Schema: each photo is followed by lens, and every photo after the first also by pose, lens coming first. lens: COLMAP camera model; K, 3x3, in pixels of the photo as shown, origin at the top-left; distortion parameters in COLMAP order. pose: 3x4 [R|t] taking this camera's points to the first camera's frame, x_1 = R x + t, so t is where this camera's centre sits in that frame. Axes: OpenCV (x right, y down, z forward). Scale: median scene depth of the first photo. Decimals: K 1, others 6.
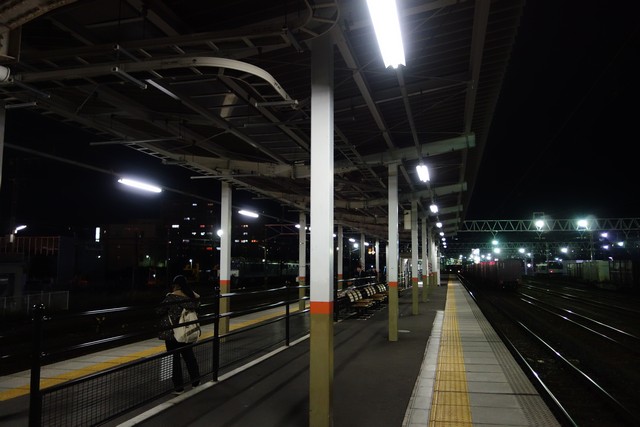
lens RADIAL K [[497.2, 0, 320.0], [0, 497.2, 213.5], [0, 0, 1]] dist [-0.002362, -0.005327]
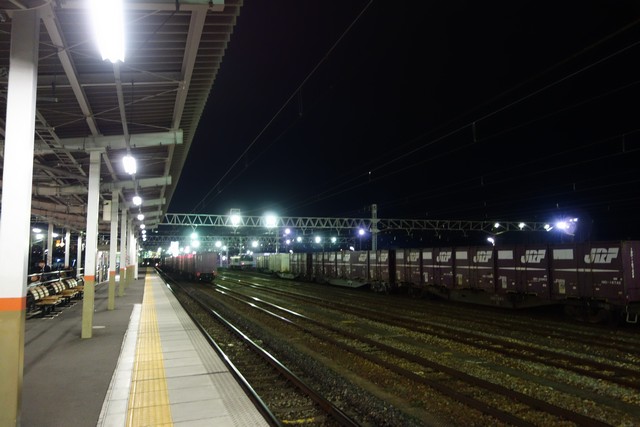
lens RADIAL K [[535.2, 0, 332.9], [0, 535.2, 216.6], [0, 0, 1]] dist [0.000429, 0.001334]
pose [[0.823666, 0.038532, 0.565765, -0.047788], [-0.051638, 0.998640, 0.007163, -0.005522], [-0.564720, -0.035115, 0.824535, -0.089730]]
